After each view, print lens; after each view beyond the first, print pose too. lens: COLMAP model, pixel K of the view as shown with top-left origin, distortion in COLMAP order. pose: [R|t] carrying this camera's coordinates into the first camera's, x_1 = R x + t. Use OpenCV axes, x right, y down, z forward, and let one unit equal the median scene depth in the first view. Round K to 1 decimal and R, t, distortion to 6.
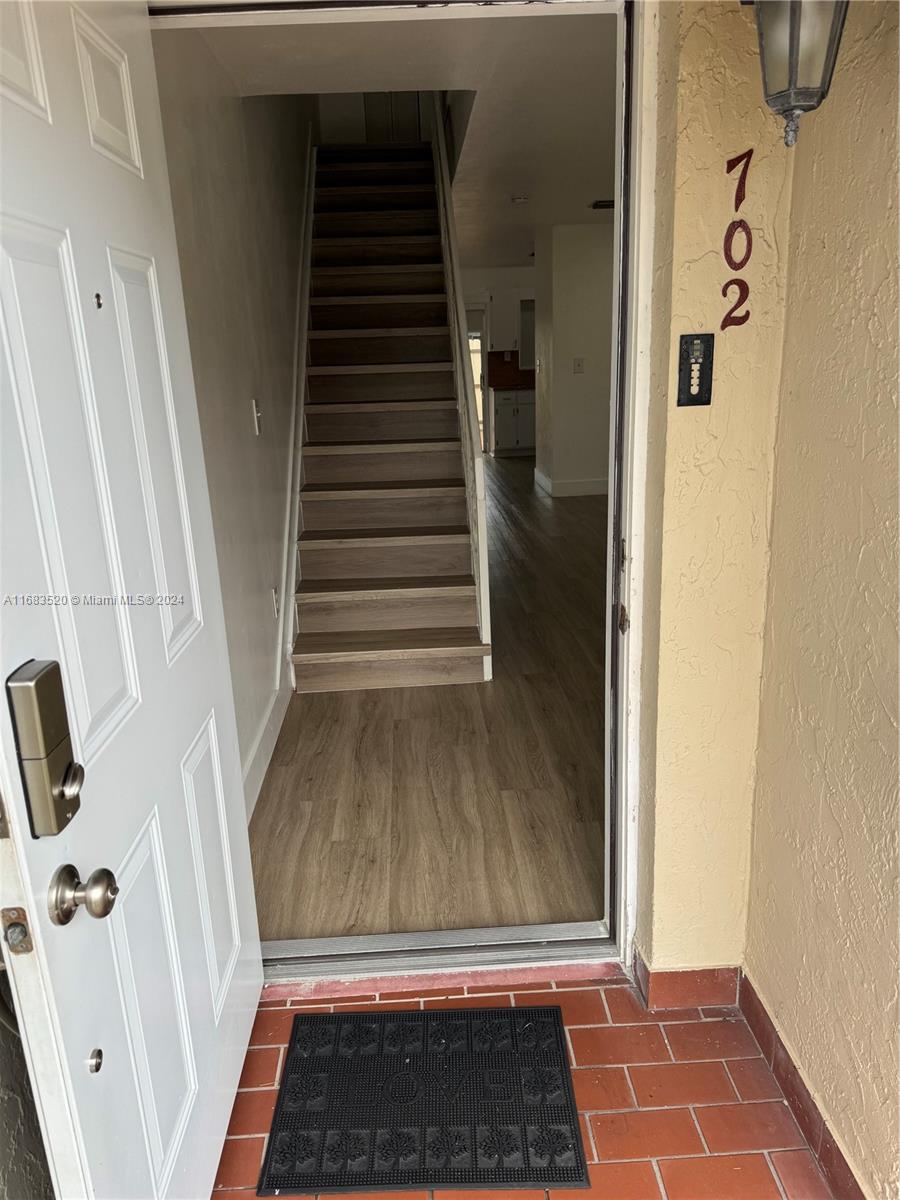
lens RADIAL K [[861.9, 0, 450.0], [0, 861.9, 600.0], [0, 0, 1]] dist [0.059412, -0.040040]
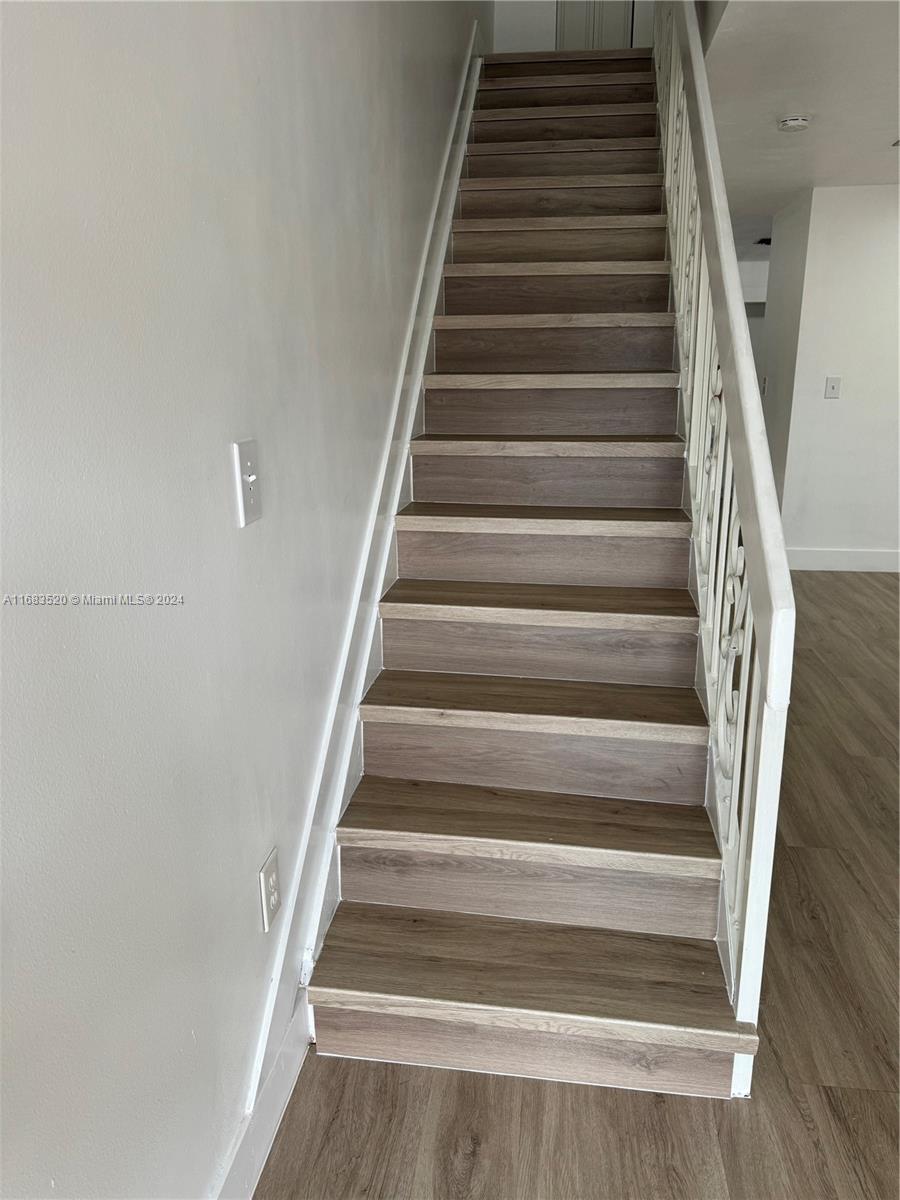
lens RADIAL K [[861.9, 0, 450.0], [0, 861.9, 600.0], [0, 0, 1]] dist [0.059412, -0.040040]
pose [[0.983038, 0.083916, -0.163080, -0.043154], [-0.086609, 0.996197, -0.009462, -0.124263], [0.161666, 0.023426, 0.986567, 0.474109]]
